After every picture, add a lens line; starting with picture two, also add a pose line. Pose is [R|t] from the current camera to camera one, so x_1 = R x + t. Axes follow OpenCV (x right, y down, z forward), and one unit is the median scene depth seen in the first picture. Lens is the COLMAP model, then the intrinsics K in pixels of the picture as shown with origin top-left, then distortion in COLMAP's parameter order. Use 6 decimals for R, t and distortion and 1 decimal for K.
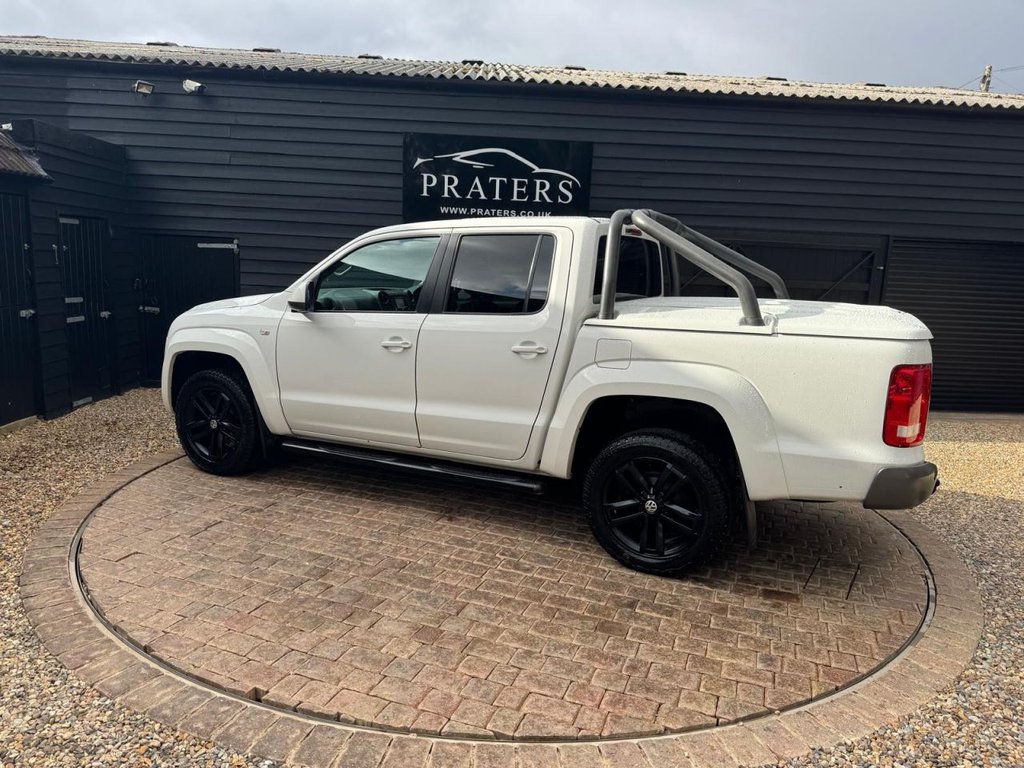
lens RADIAL K [[1107.8, 0, 519.8], [0, 1107.8, 369.1], [0, 0, 1]] dist [0.033413, -0.085861]
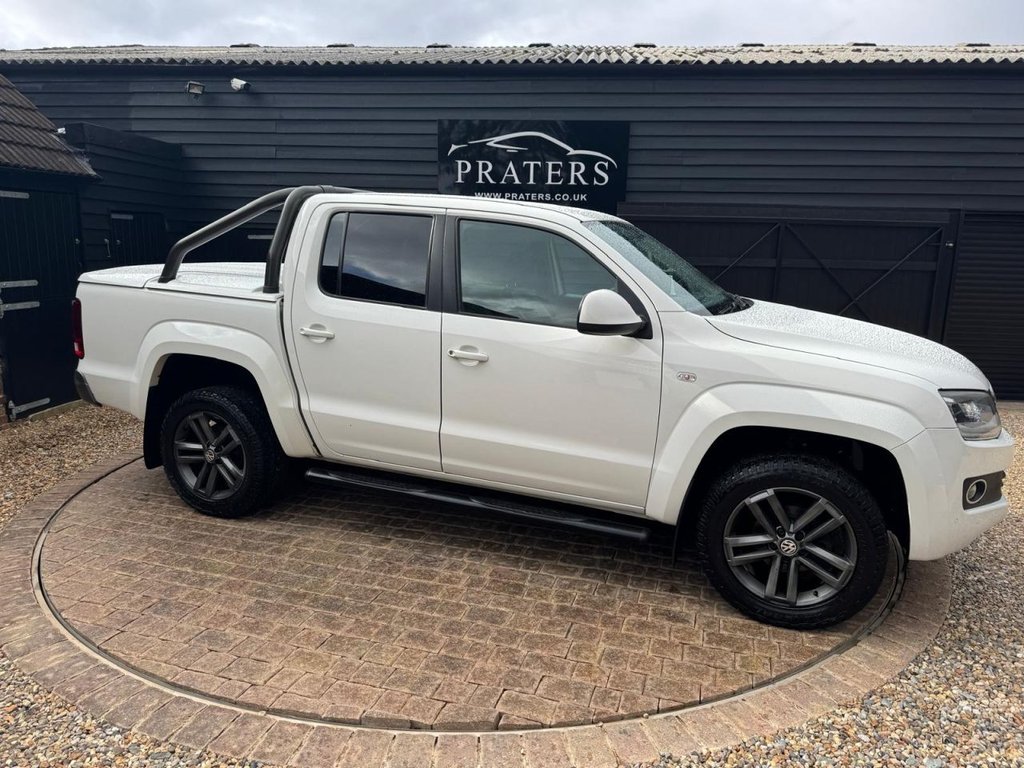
lens RADIAL K [[1102.2, 0, 552.5], [0, 1102.2, 381.0], [0, 0, 1]] dist [0.019583, -0.042832]
pose [[0.977529, 0.005241, -0.210737, 0.232996], [-0.000481, 0.999744, 0.022634, 0.000906], [0.210802, -0.022024, 0.977281, 0.043612]]
